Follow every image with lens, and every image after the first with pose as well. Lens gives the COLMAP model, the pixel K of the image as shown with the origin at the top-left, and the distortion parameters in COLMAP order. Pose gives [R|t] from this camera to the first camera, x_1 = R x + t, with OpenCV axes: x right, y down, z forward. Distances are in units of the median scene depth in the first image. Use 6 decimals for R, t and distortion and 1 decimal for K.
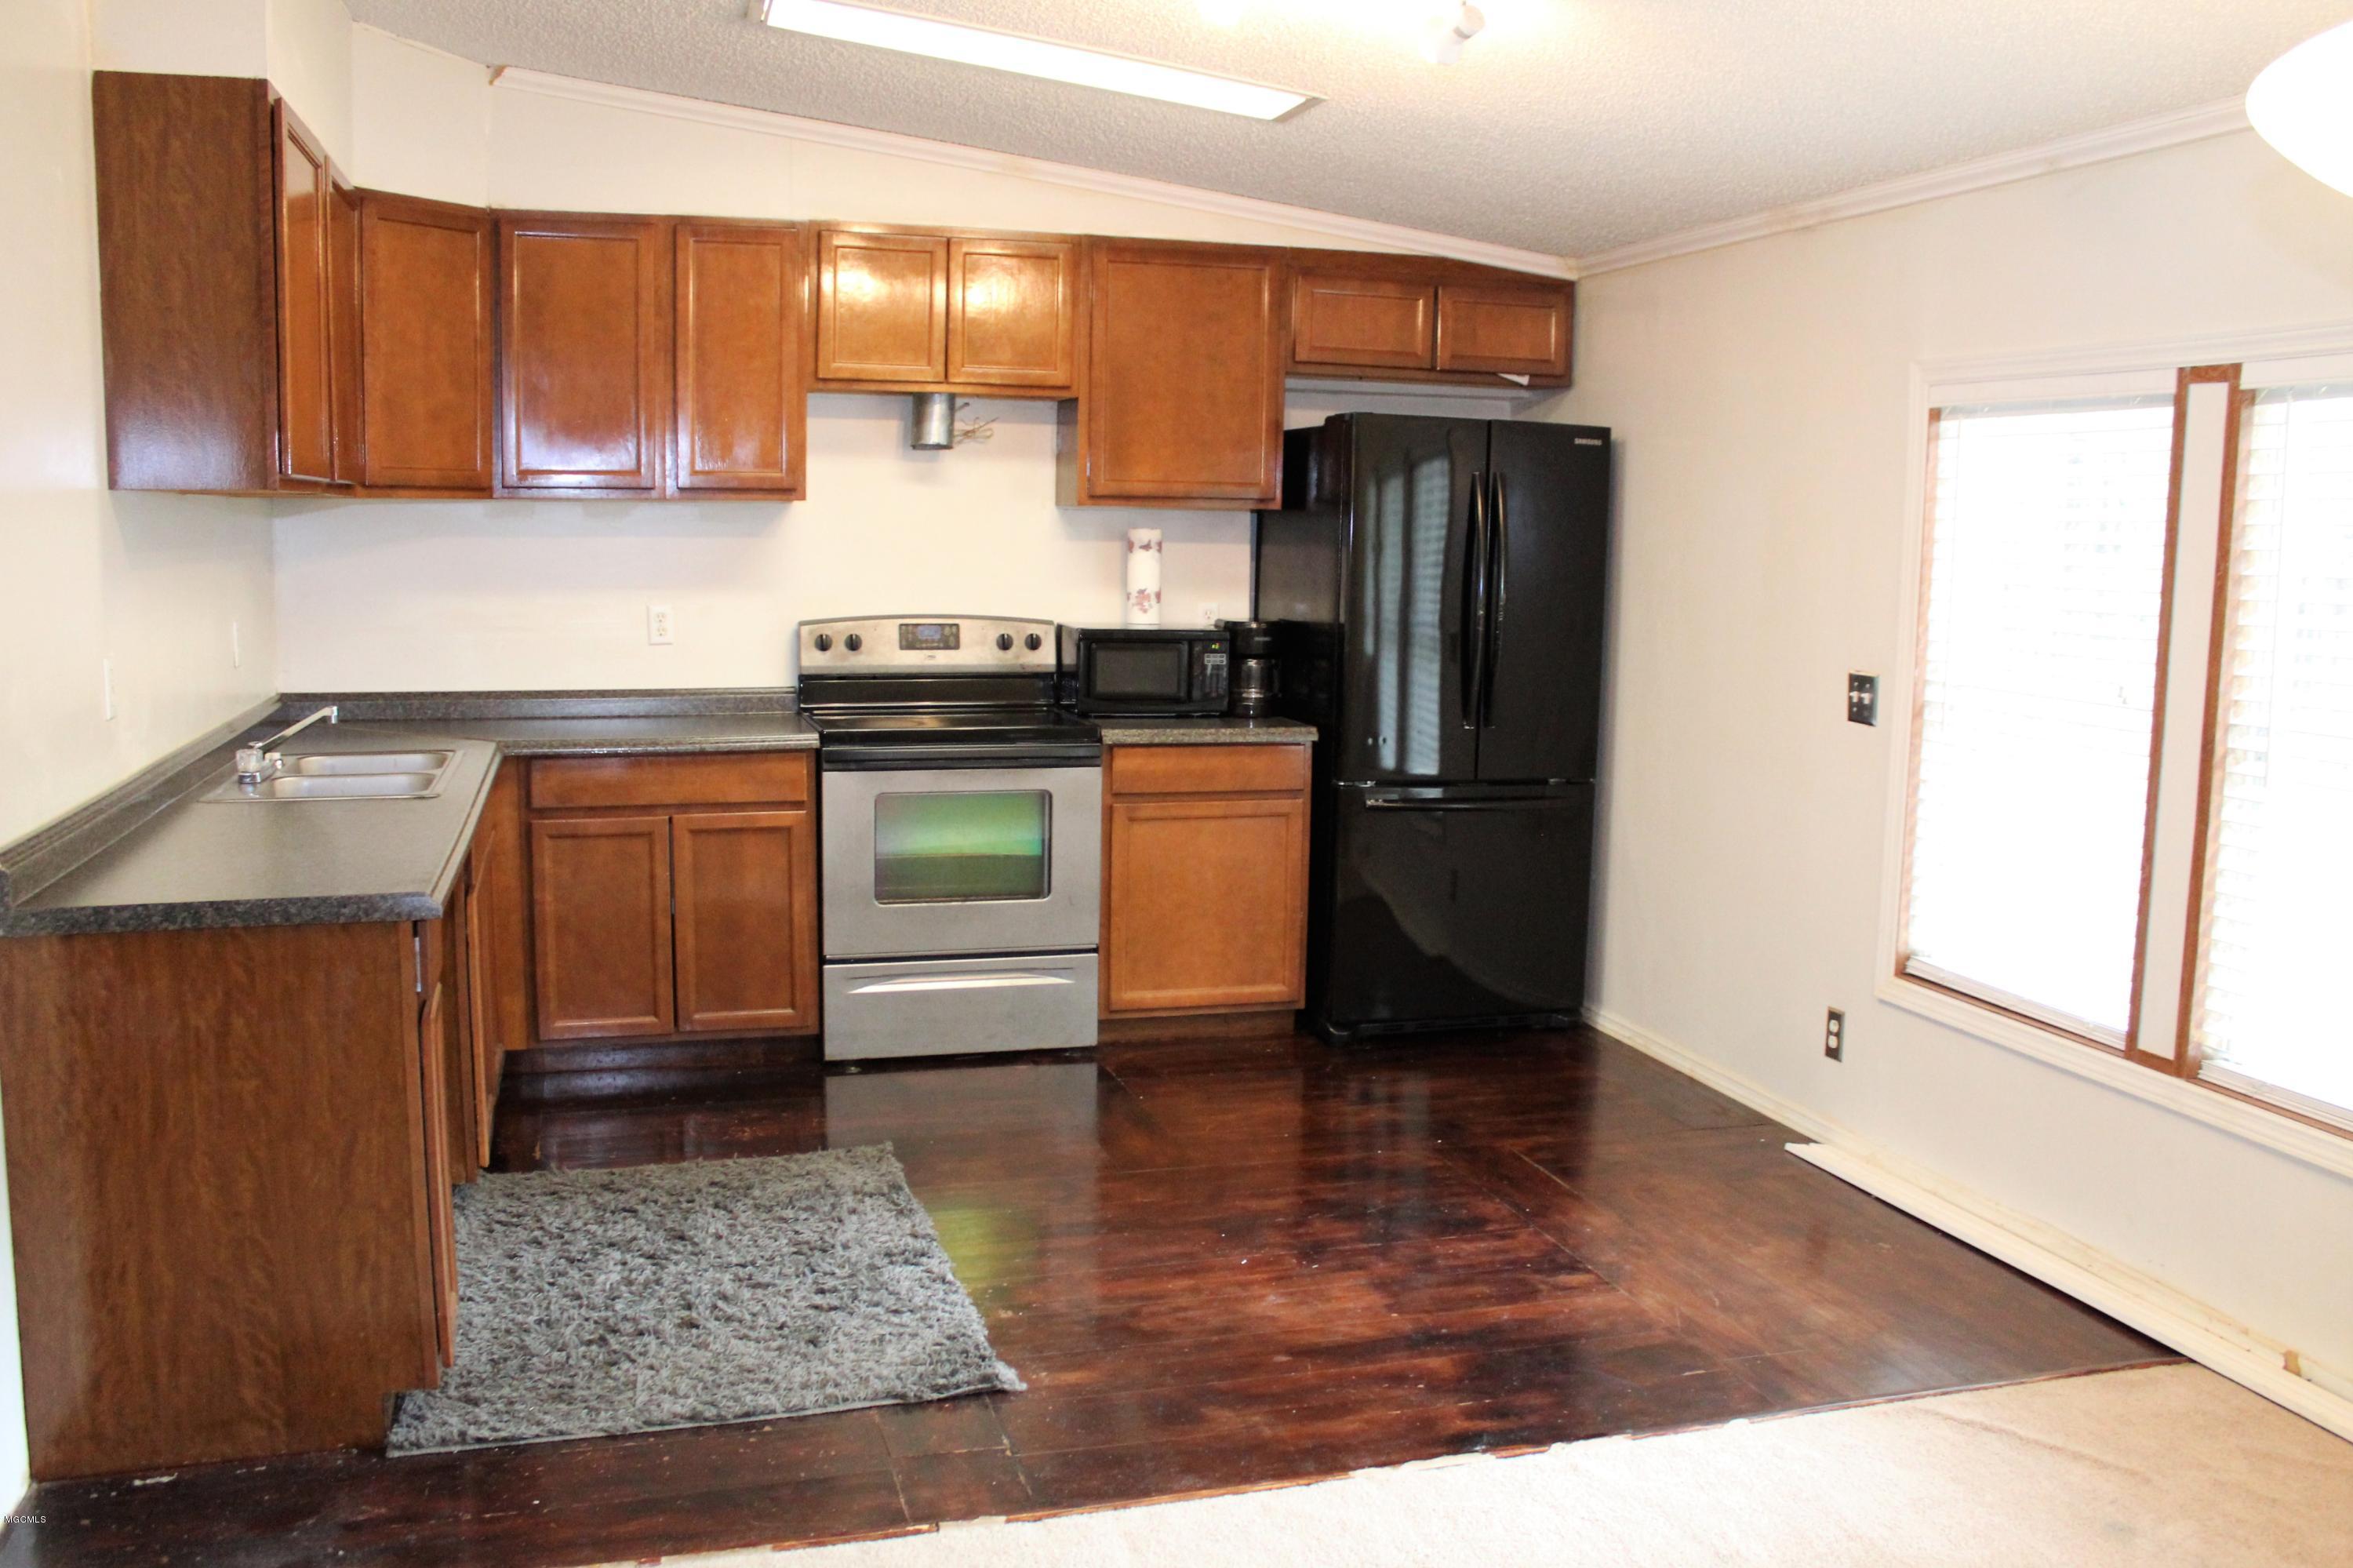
lens RADIAL K [[1940.3, 0, 1226.9], [0, 1940.3, 791.0], [0, 0, 1]] dist [-0.156997, 0.133310]
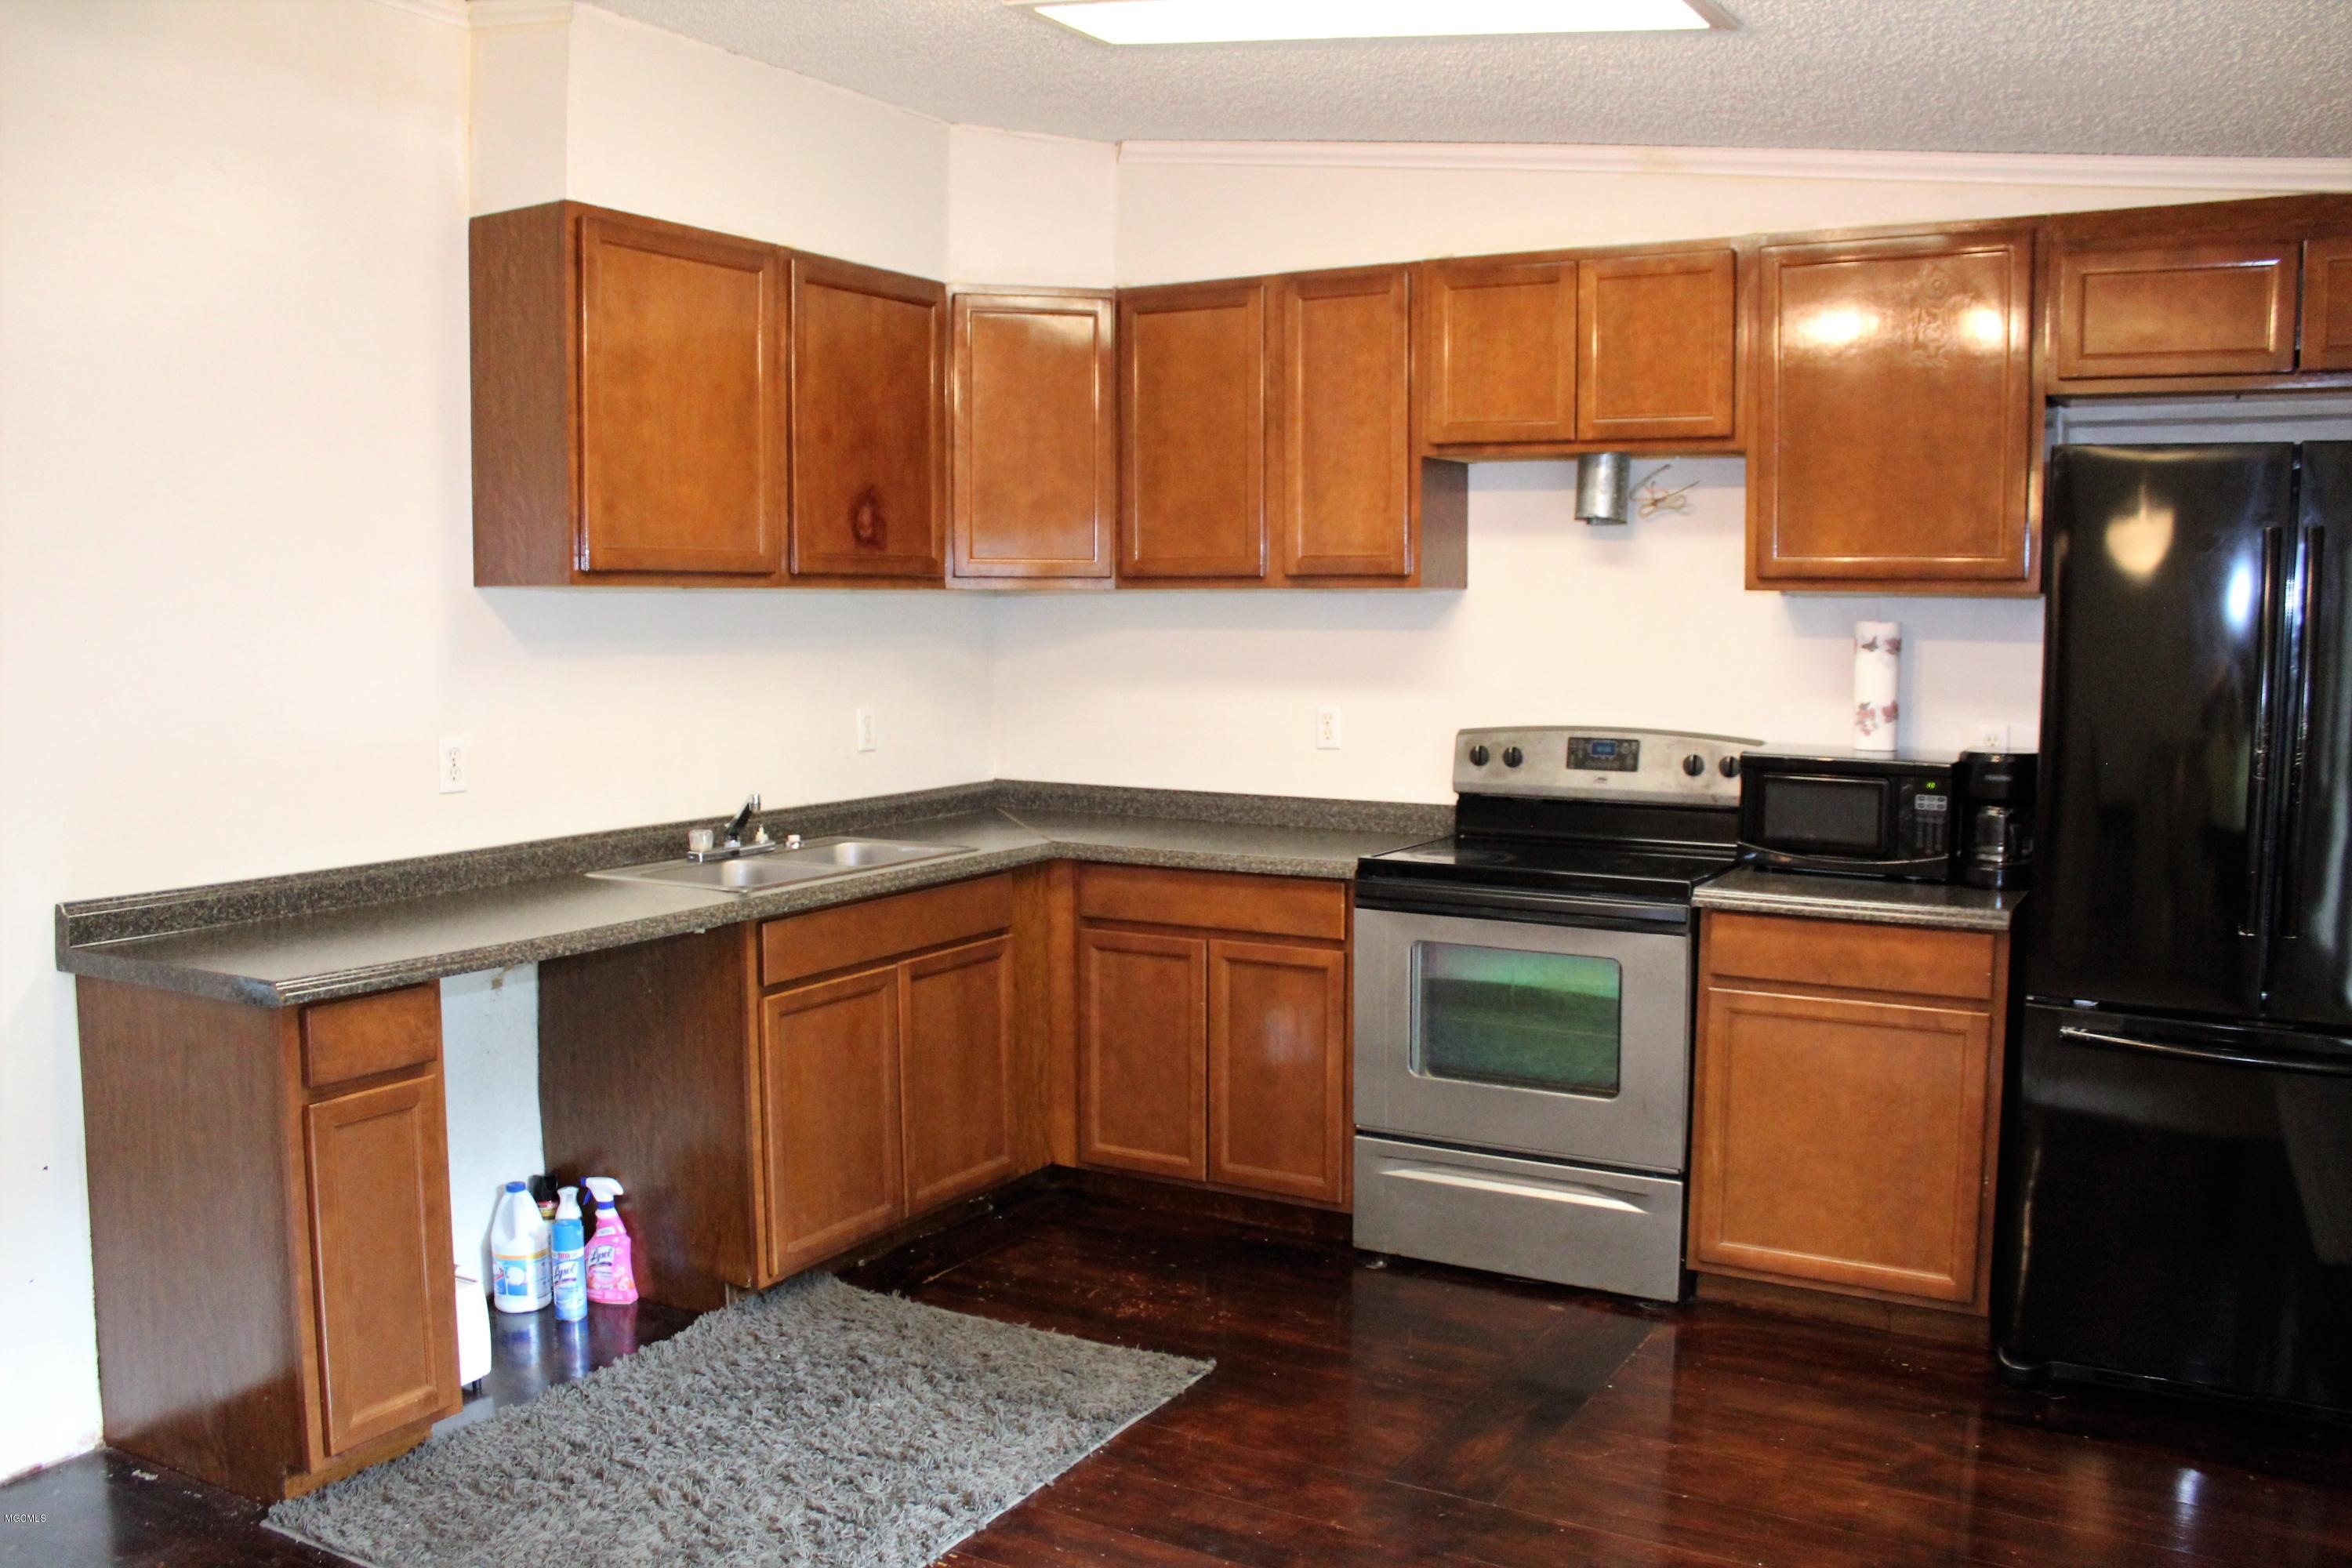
lens RADIAL K [[1939.4, 0, 1226.4], [0, 1939.4, 791.0], [0, 0, 1]] dist [-0.156997, 0.133310]
pose [[0.694085, 0.053680, -0.717889, 0.336725], [-0.090447, 0.995817, -0.012985, -0.042051], [0.714189, 0.073944, 0.696036, 0.344043]]
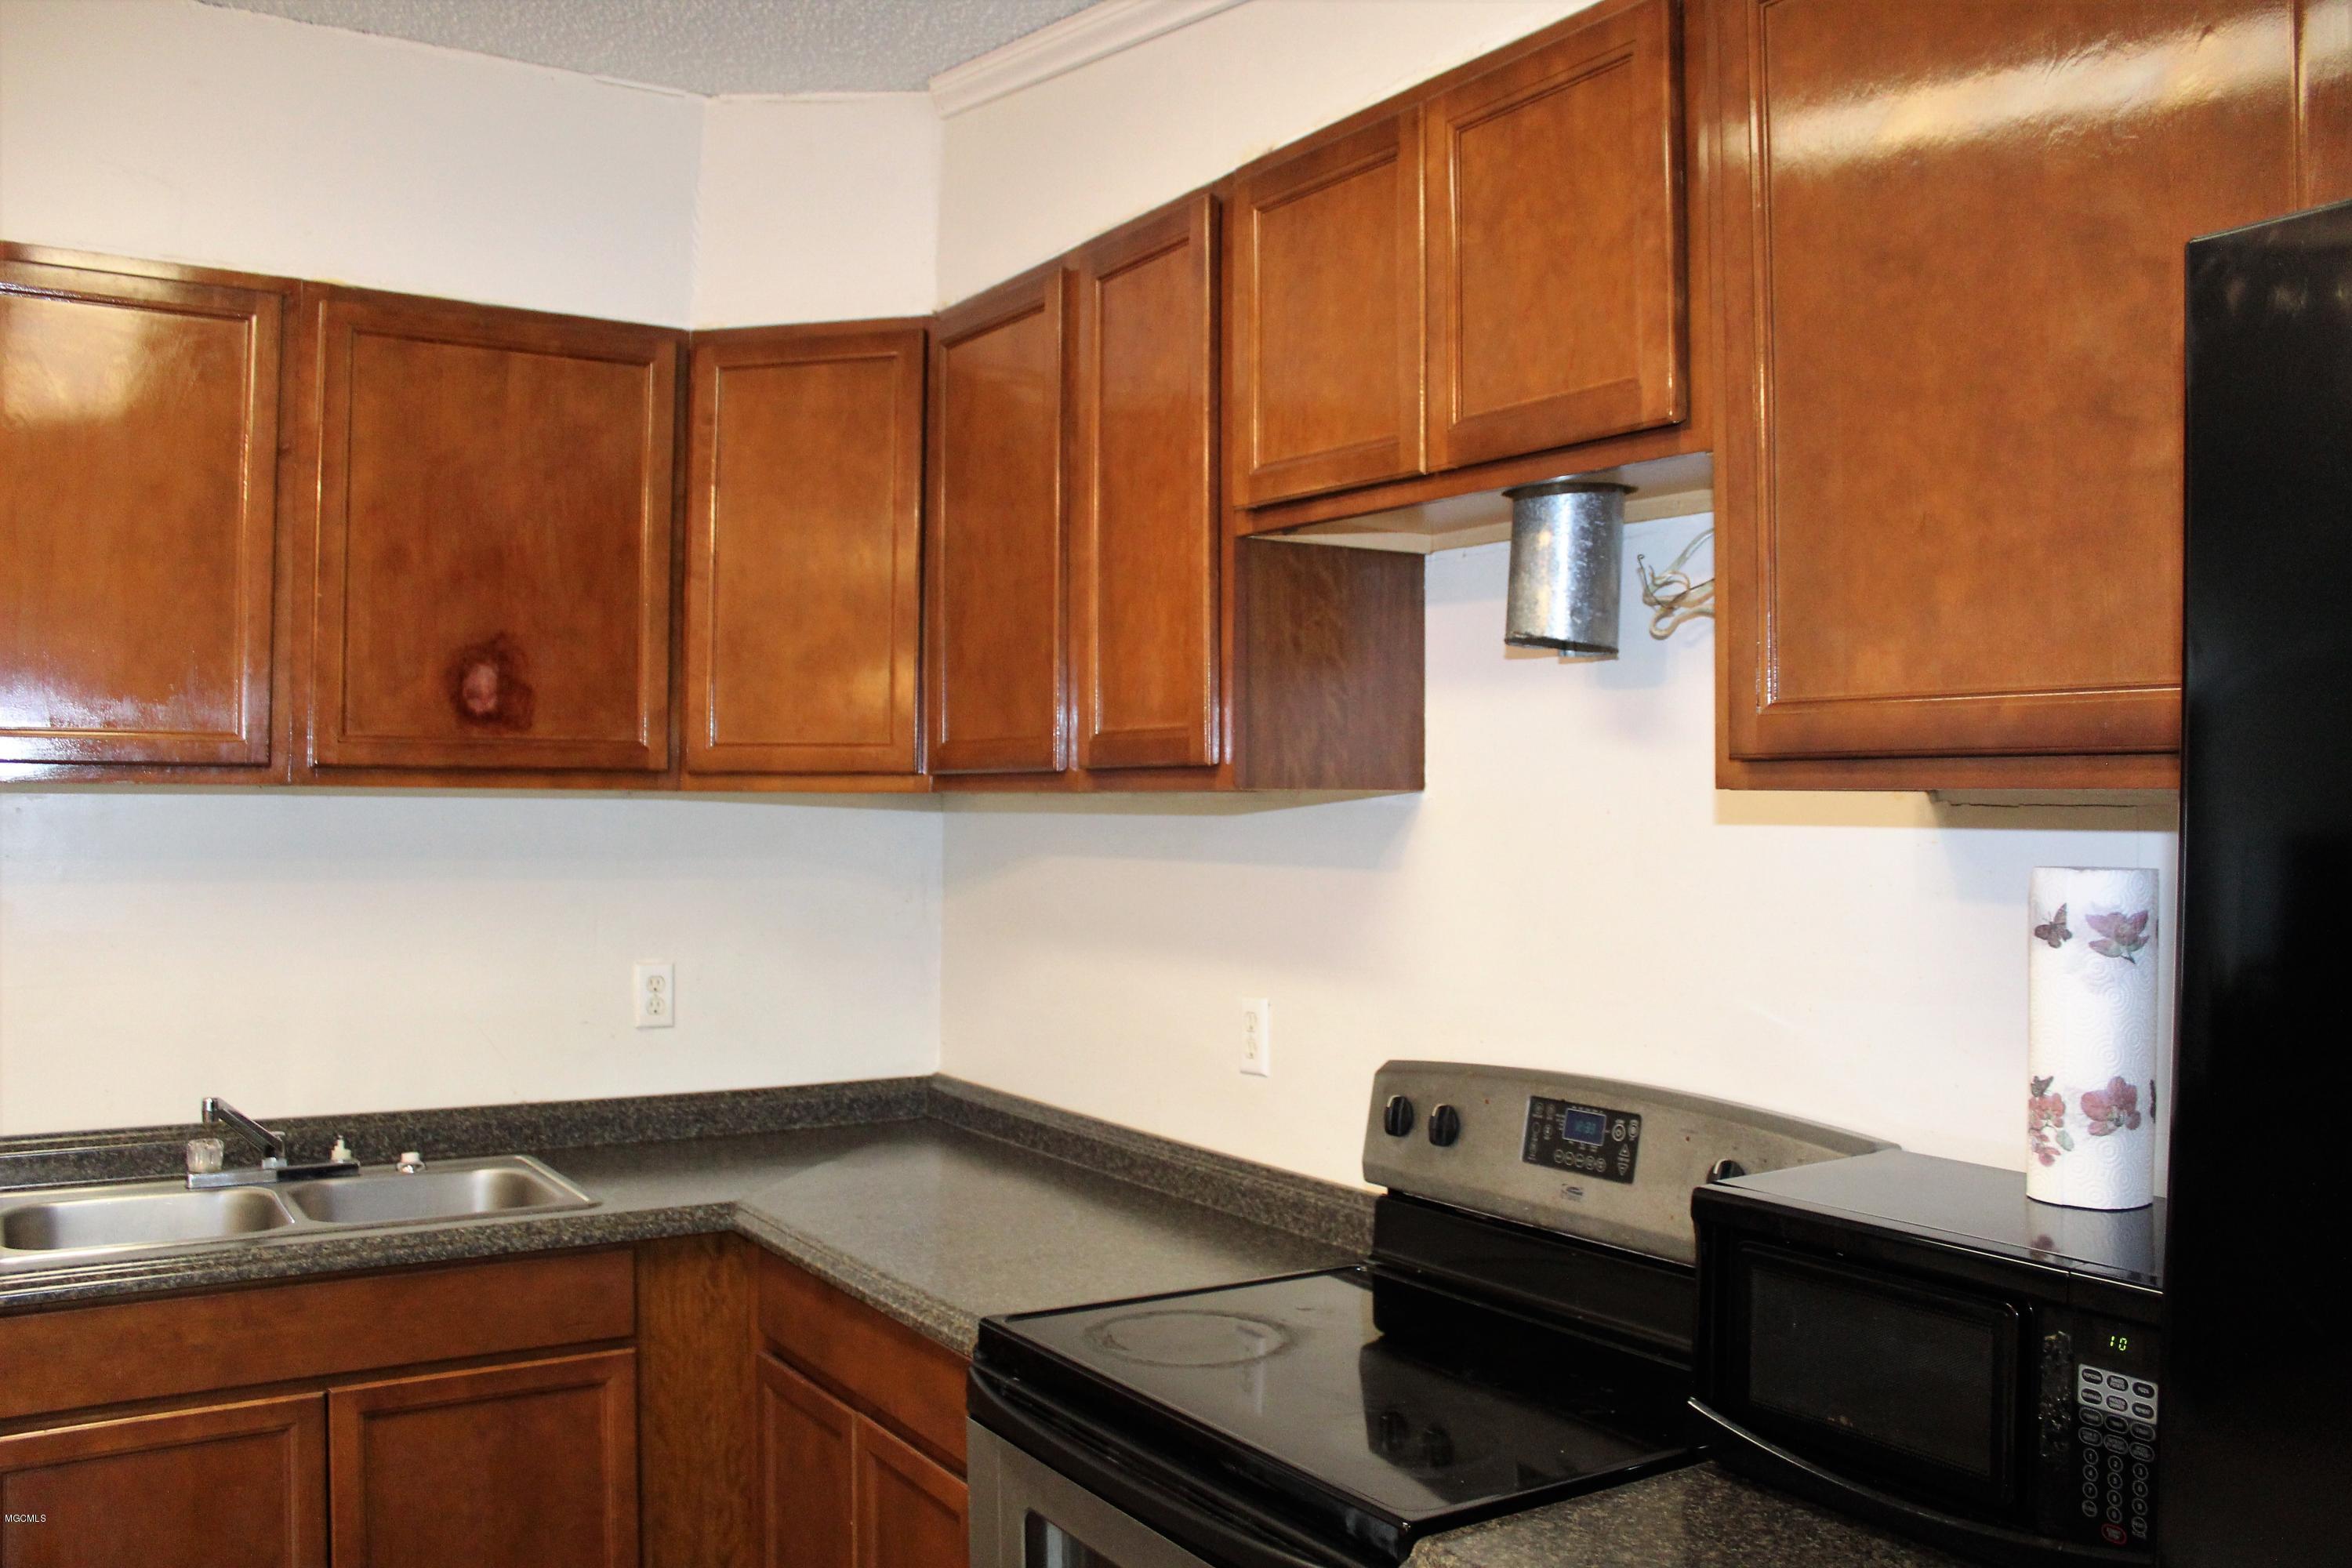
lens RADIAL K [[1939.4, 0, 1226.4], [0, 1939.4, 791.0], [0, 0, 1]] dist [-0.156997, 0.133310]
pose [[0.290835, -0.022747, -0.956503, 0.202006], [-0.134893, 0.988757, -0.064529, -0.120550], [0.947216, 0.147793, 0.284497, 0.862634]]
